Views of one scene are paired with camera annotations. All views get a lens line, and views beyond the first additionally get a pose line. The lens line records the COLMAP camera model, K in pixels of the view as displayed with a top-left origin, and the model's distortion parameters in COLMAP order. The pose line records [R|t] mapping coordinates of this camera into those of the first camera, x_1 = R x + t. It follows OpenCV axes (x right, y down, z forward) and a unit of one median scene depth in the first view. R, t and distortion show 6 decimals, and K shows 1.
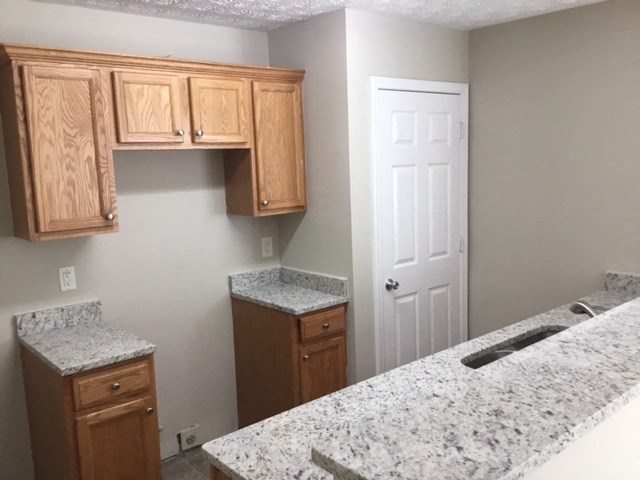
lens RADIAL K [[579.6, 0, 320.0], [0, 579.6, 240.0], [0, 0, 1]] dist [0.101125, -0.213906]
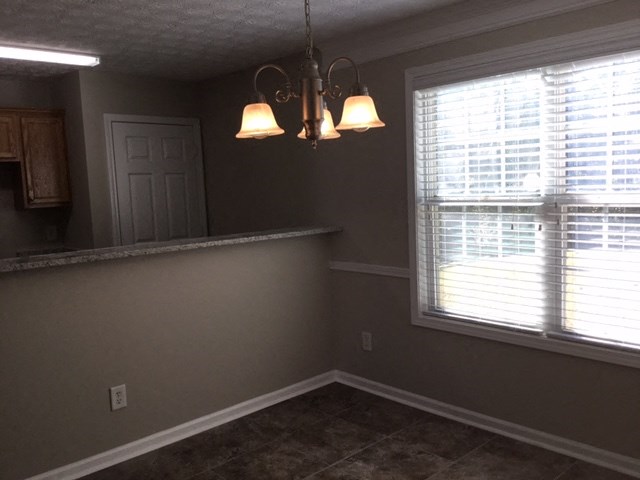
lens RADIAL K [[579.6, 0, 320.0], [0, 579.6, 240.0], [0, 0, 1]] dist [0.101125, -0.213906]
pose [[0.998956, -0.007749, 0.045023, 0.555696], [0.009752, 0.998965, -0.044433, 0.111232], [-0.044632, 0.044826, 0.997997, -0.492482]]
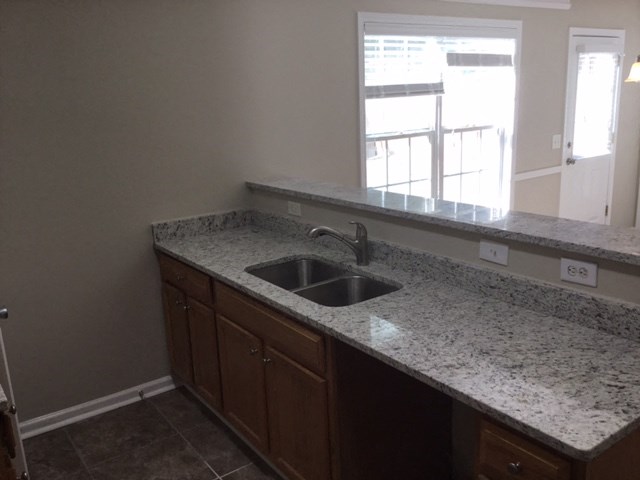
lens RADIAL K [[579.6, 0, 320.0], [0, 579.6, 240.0], [0, 0, 1]] dist [0.101125, -0.213906]
pose [[0.083526, -0.211207, 0.973866, -0.767366], [0.178908, 0.964580, 0.193848, -0.101544], [-0.980314, 0.158041, 0.118354, 1.014122]]
